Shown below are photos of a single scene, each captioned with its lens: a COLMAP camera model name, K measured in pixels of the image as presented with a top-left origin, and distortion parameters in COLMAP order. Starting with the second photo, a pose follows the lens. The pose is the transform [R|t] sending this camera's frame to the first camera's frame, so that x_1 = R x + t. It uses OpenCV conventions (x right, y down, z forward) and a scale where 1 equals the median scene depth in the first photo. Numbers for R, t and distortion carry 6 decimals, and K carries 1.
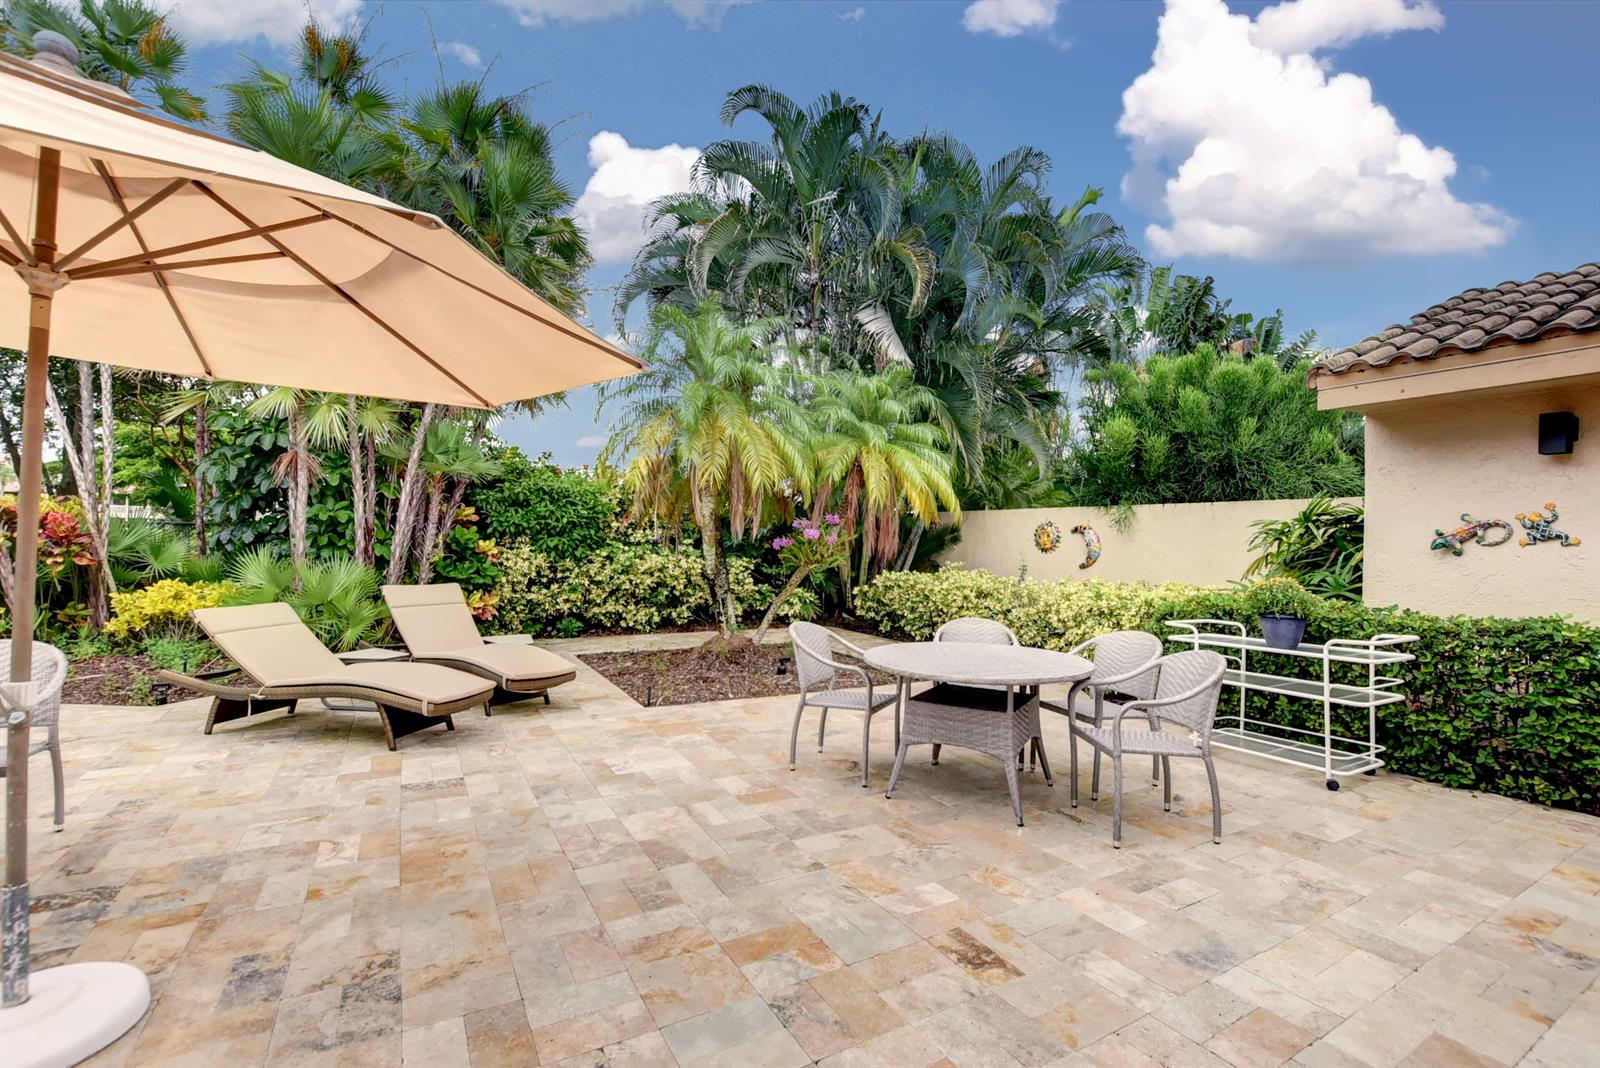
lens RADIAL K [[715.2, 0, 800.0], [0, 715.2, 534.0], [0, 0, 1]] dist [-0.025864, 0.000943]
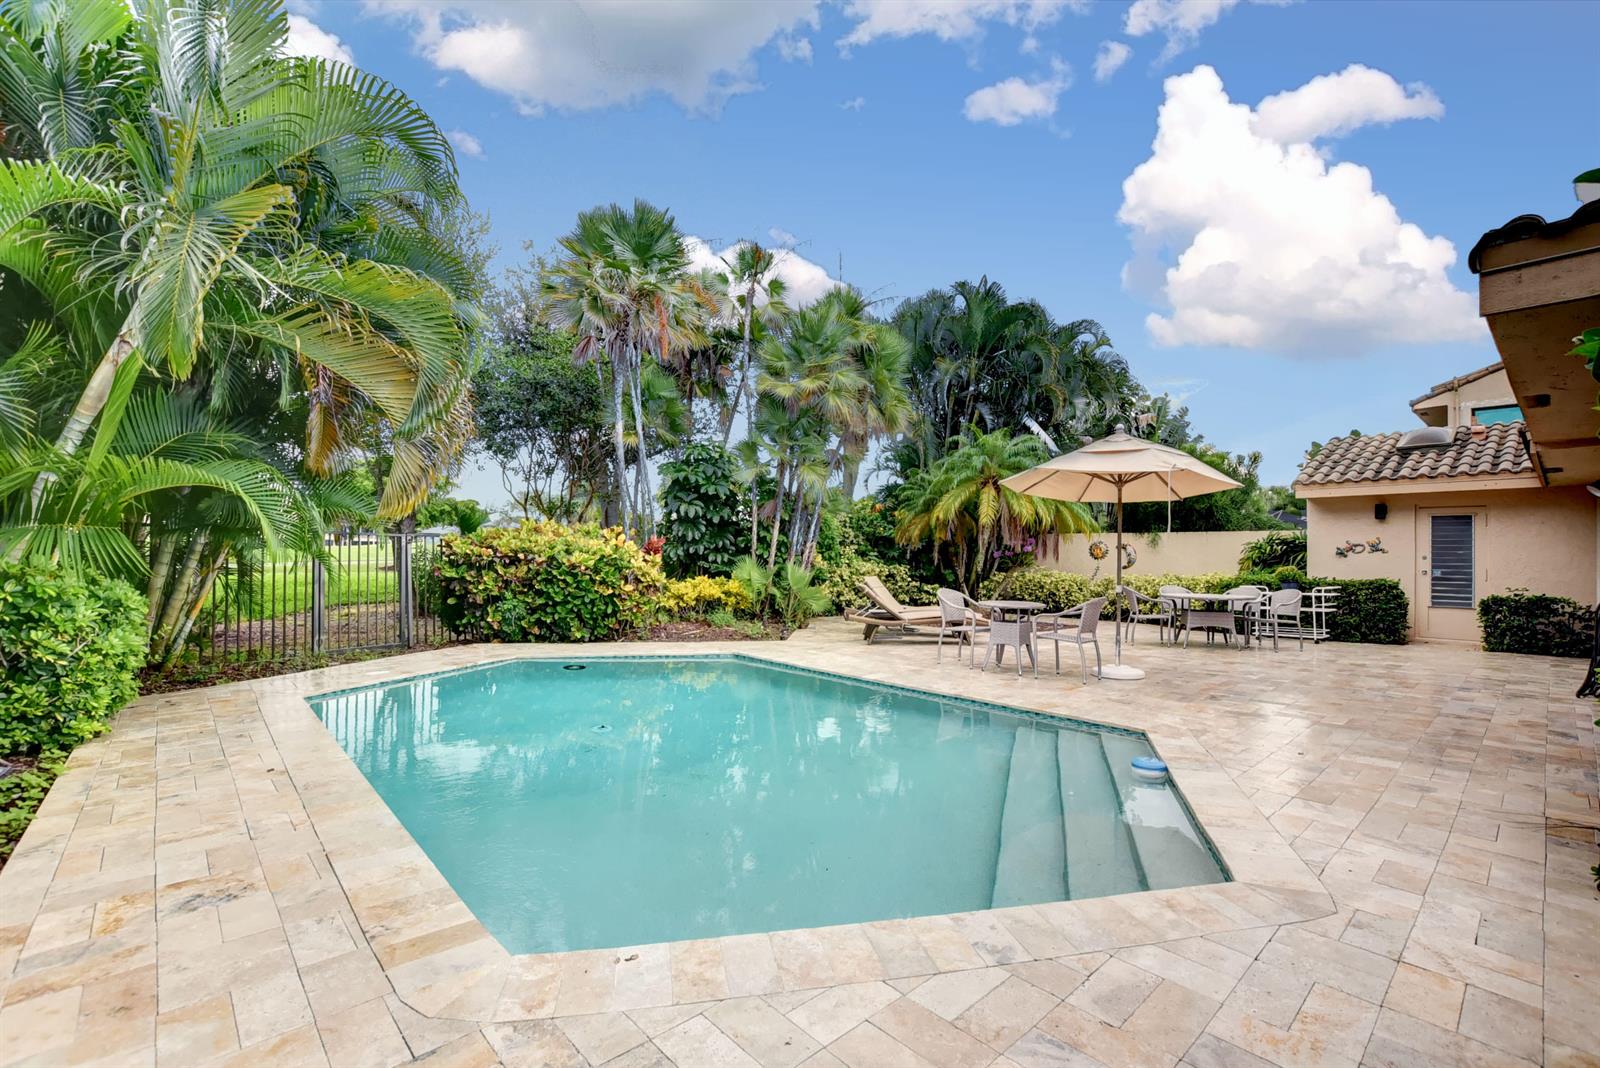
lens RADIAL K [[715.2, 0, 800.0], [0, 715.2, 534.0], [0, 0, 1]] dist [-0.025864, 0.000943]
pose [[0.976926, 0.005524, 0.213506, -1.465124], [-0.001309, 0.999802, -0.019878, 0.000097], [-0.213574, 0.019140, 0.976739, -1.021211]]
